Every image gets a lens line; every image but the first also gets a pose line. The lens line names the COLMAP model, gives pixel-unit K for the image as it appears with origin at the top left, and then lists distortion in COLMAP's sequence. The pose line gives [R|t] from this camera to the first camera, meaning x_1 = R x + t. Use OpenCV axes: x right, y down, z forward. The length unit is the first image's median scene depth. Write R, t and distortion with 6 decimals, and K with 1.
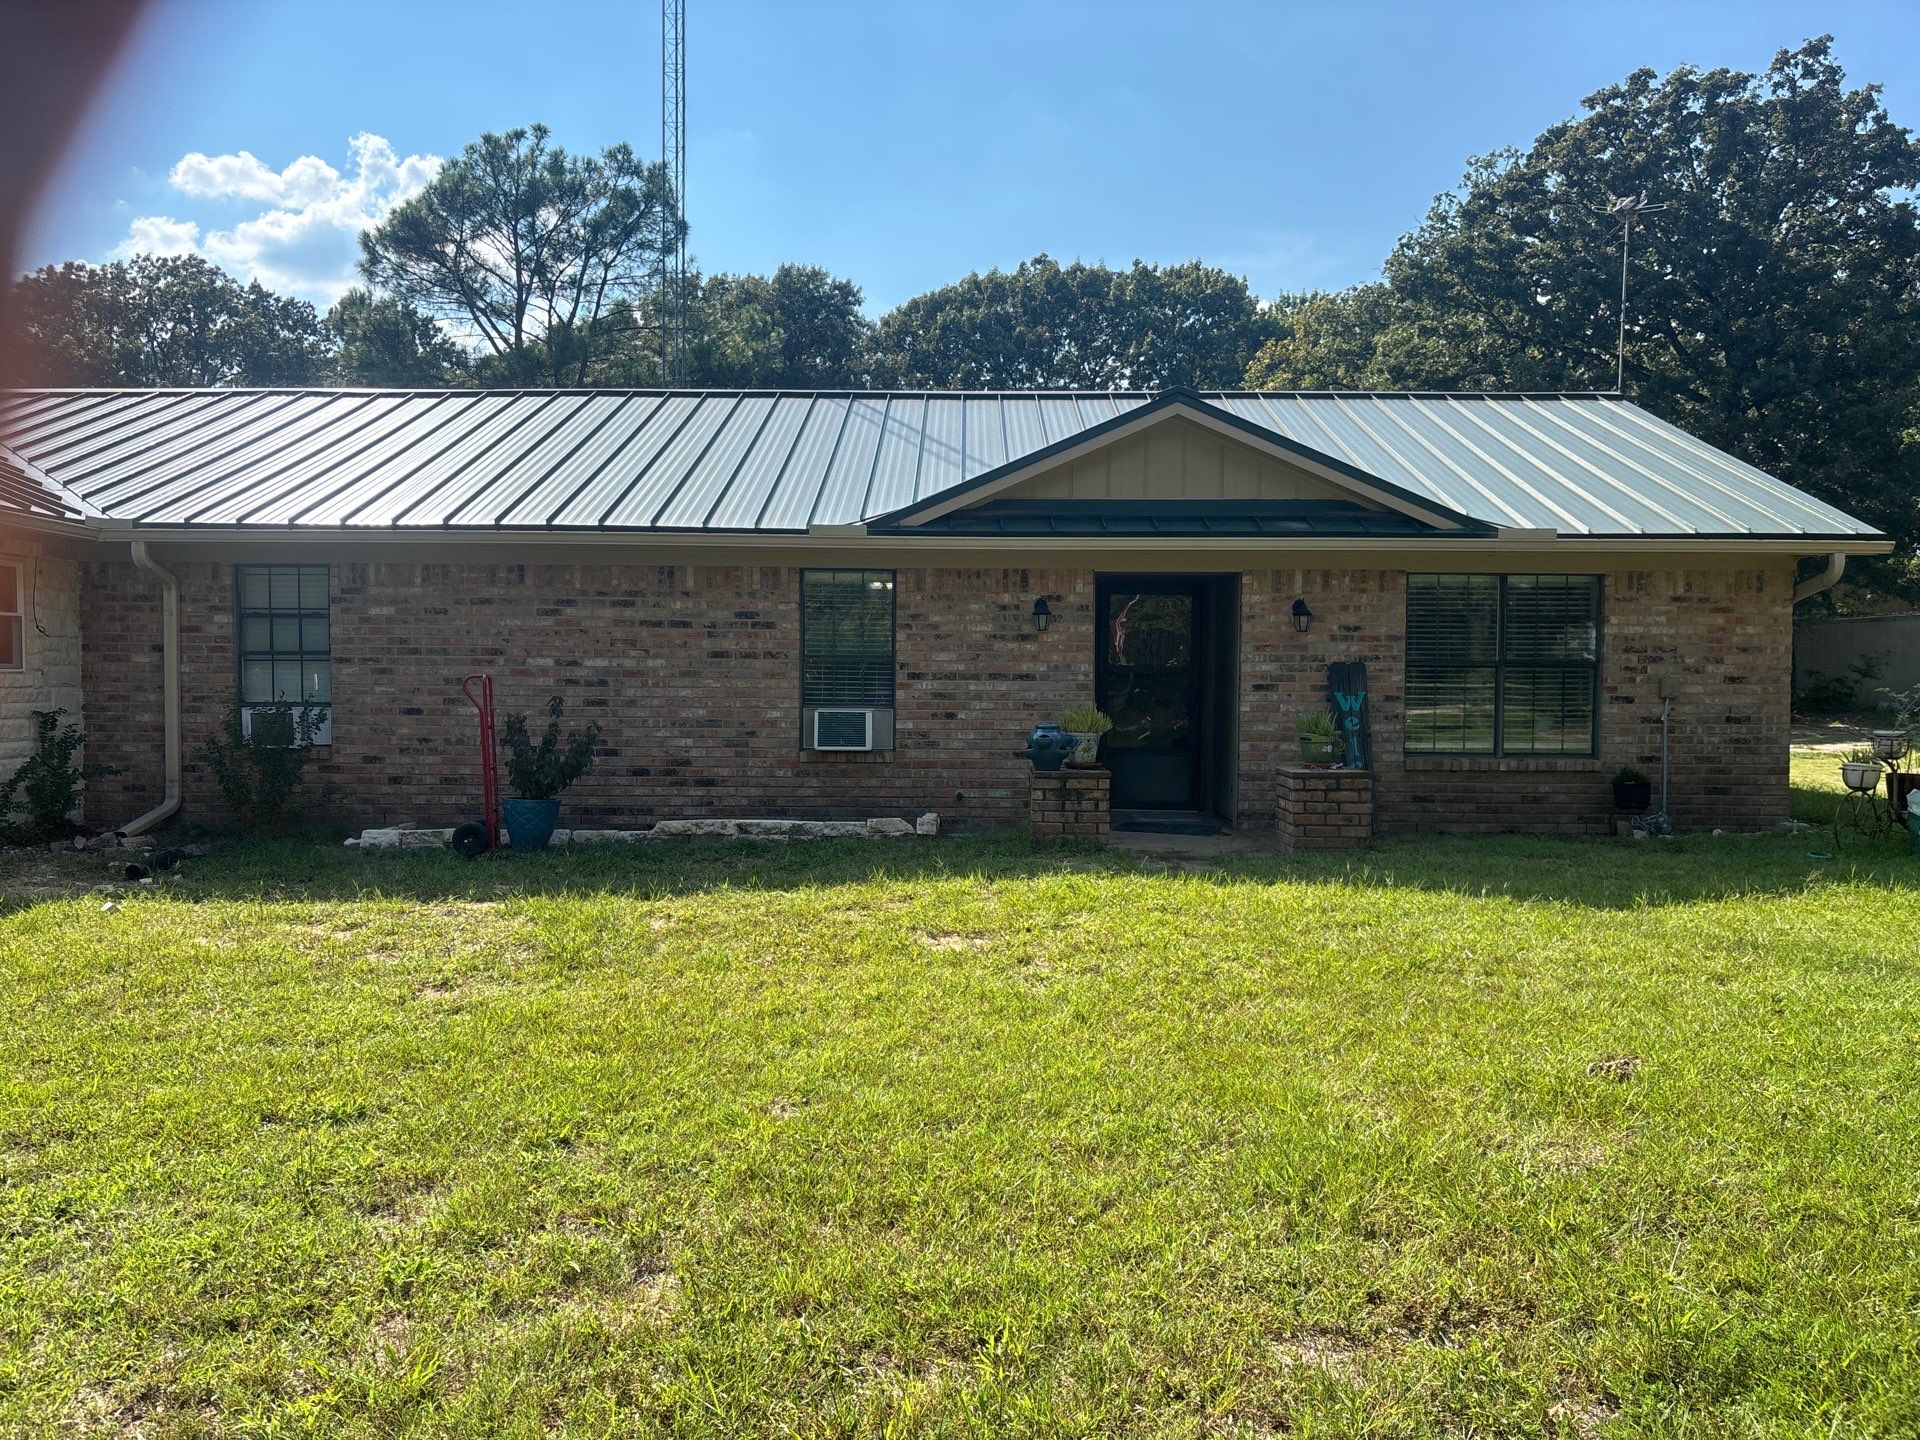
lens RADIAL K [[1450.9, 0, 948.0], [0, 1450.9, 723.5], [0, 0, 1]] dist [0.047984, -0.058538]
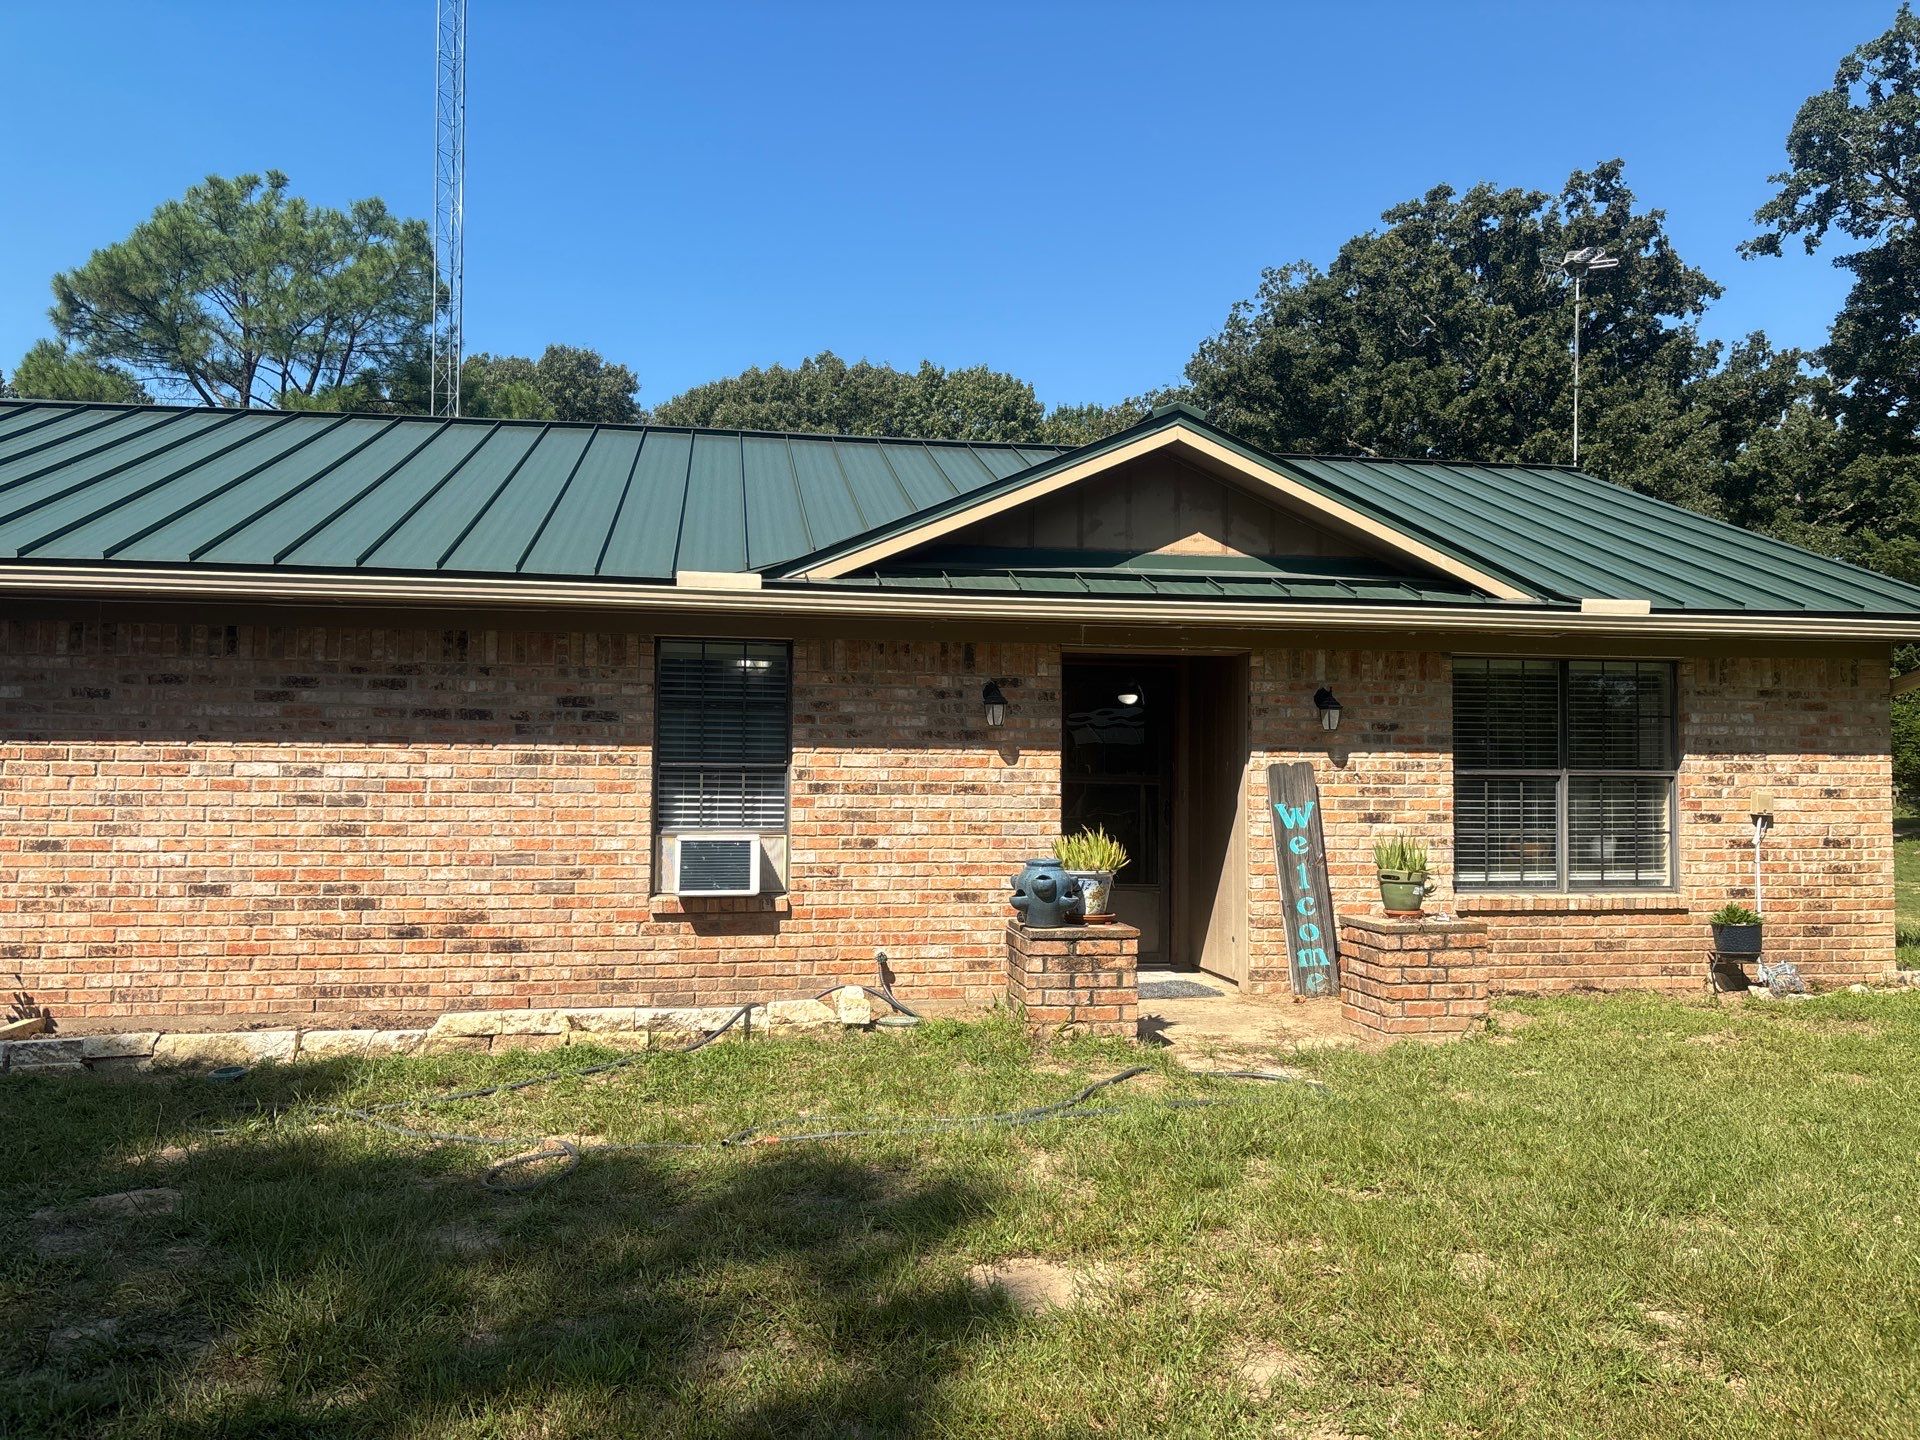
lens RADIAL K [[1450.9, 0, 958.4], [0, 1450.9, 726.6], [0, 0, 1]] dist [0.047984, -0.058538]
pose [[0.985294, 0.005639, 0.170773, -0.076851], [0.006770, 0.997382, -0.071995, -0.011393], [-0.170732, 0.072093, 0.982677, 0.282247]]
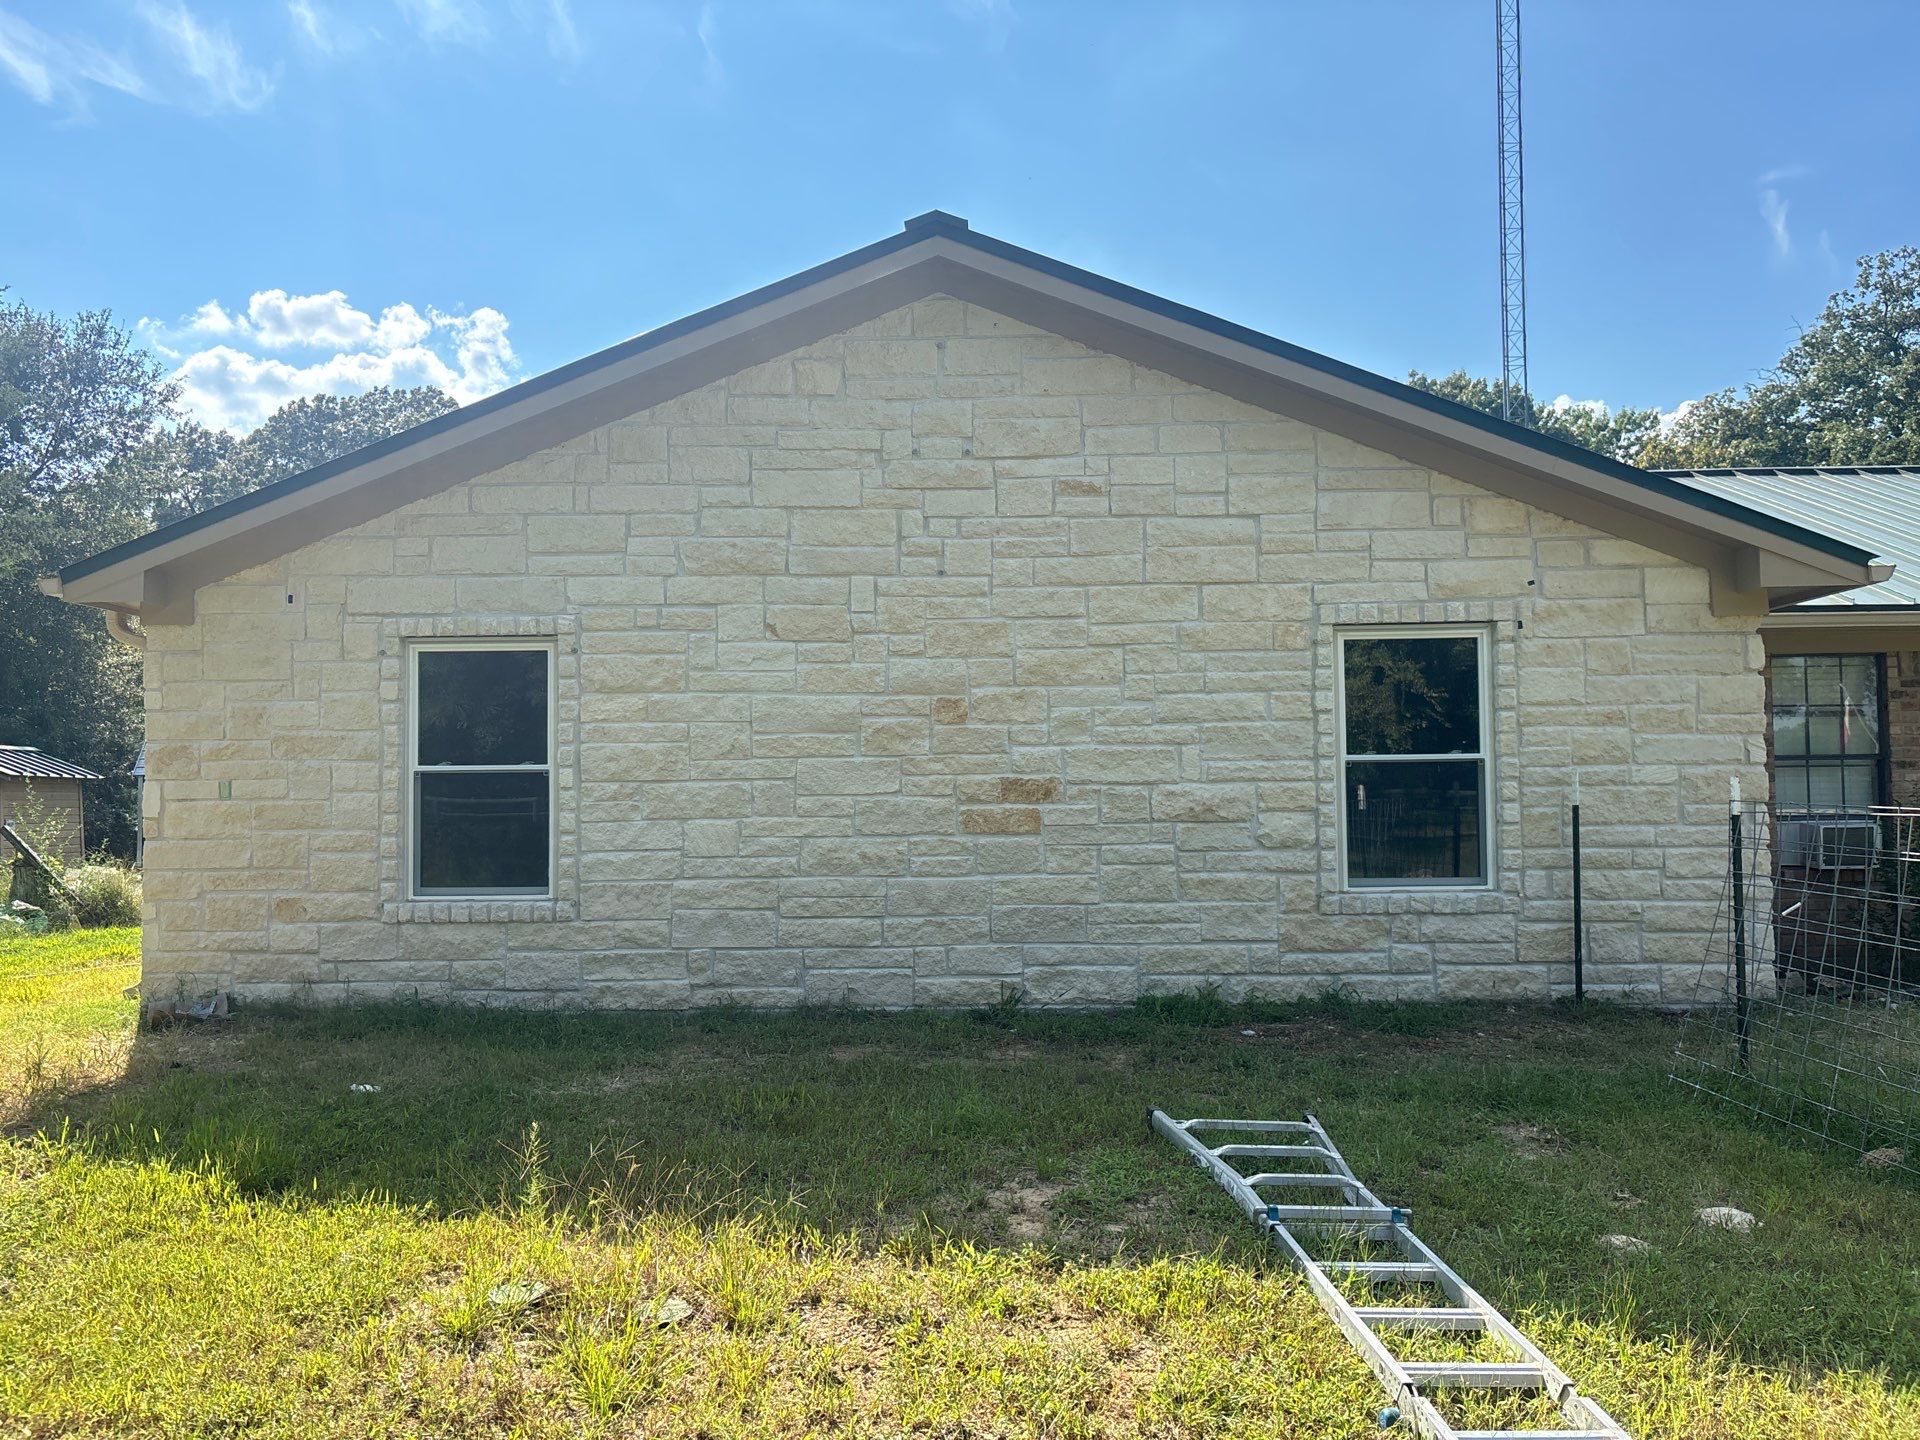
lens RADIAL K [[1450.9, 0, 954.3], [0, 1450.9, 736.2], [0, 0, 1]] dist [0.047984, -0.058538]
pose [[0.999553, -0.015030, -0.025825, -0.940936], [0.013031, 0.997029, -0.075915, -0.002721], [0.026889, 0.075545, 0.996780, 0.138368]]
